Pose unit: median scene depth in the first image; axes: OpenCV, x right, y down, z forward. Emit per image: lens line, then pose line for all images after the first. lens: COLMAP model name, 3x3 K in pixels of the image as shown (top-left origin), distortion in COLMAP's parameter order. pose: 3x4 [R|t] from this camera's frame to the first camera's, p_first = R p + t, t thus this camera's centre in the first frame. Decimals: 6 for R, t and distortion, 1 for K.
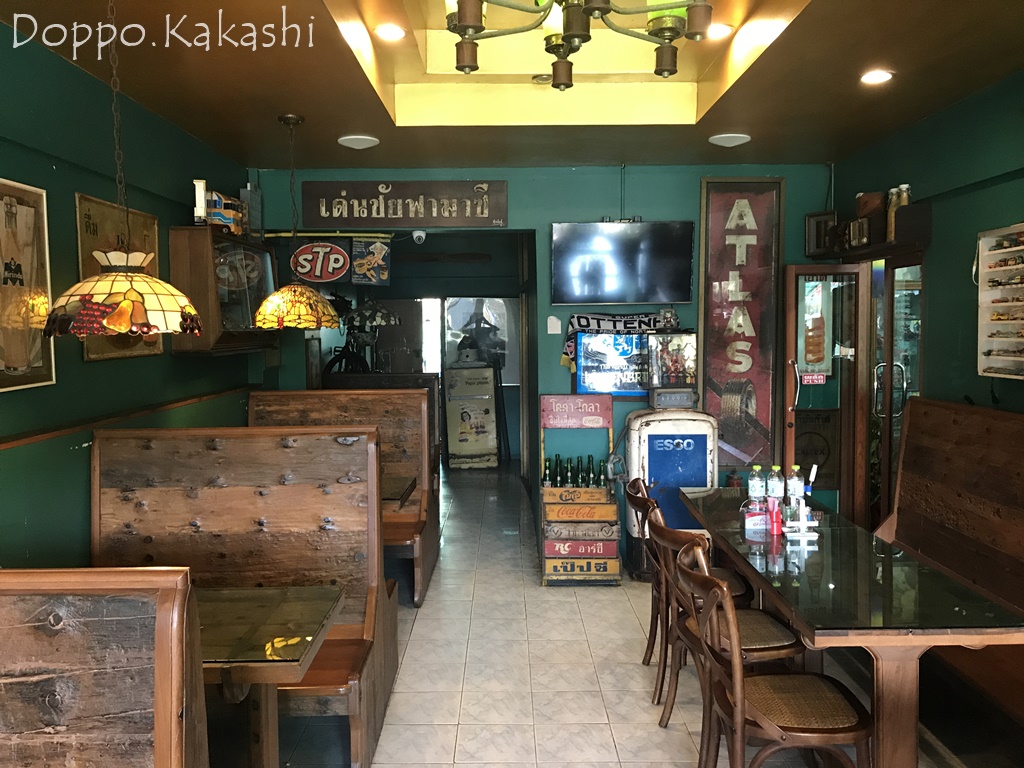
lens RADIAL K [[838.2, 0, 507.9], [0, 838.2, 387.3], [0, 0, 1]] dist [0.040585, -0.065018]
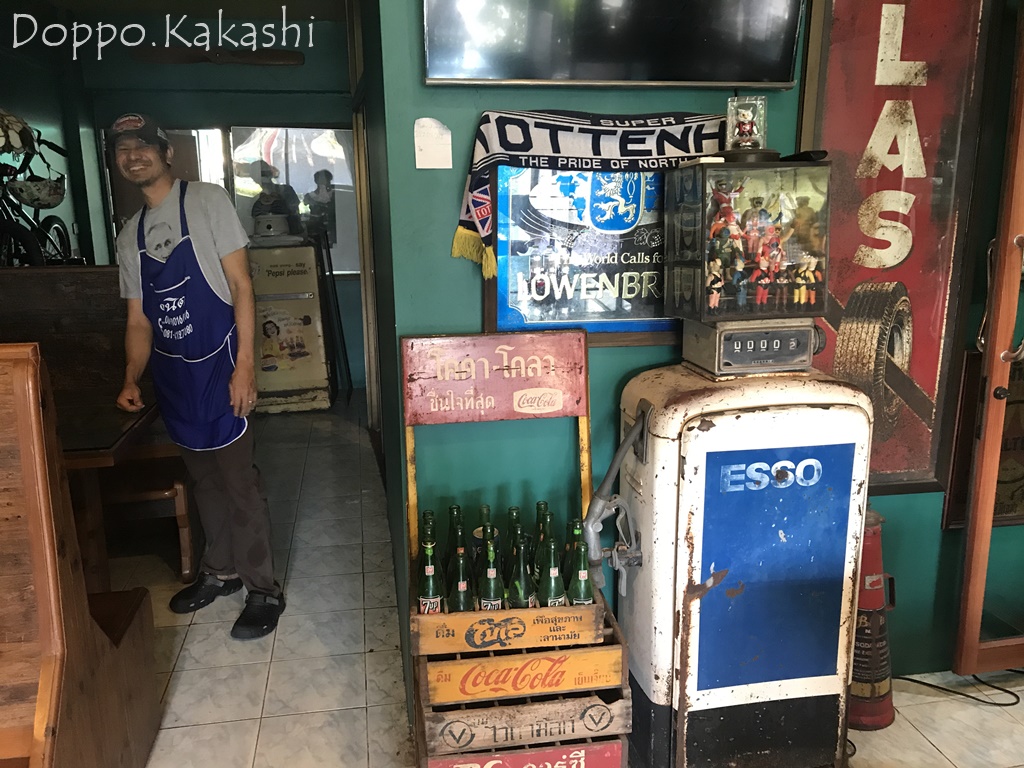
lens RADIAL K [[838.2, 0, 507.9], [0, 838.2, 387.3], [0, 0, 1]] dist [0.040585, -0.065018]
pose [[0.984883, -0.038408, 0.168911, 0.021929], [0.011657, 0.987594, 0.156595, -0.027089], [-0.172830, -0.152259, 0.973112, 0.630112]]
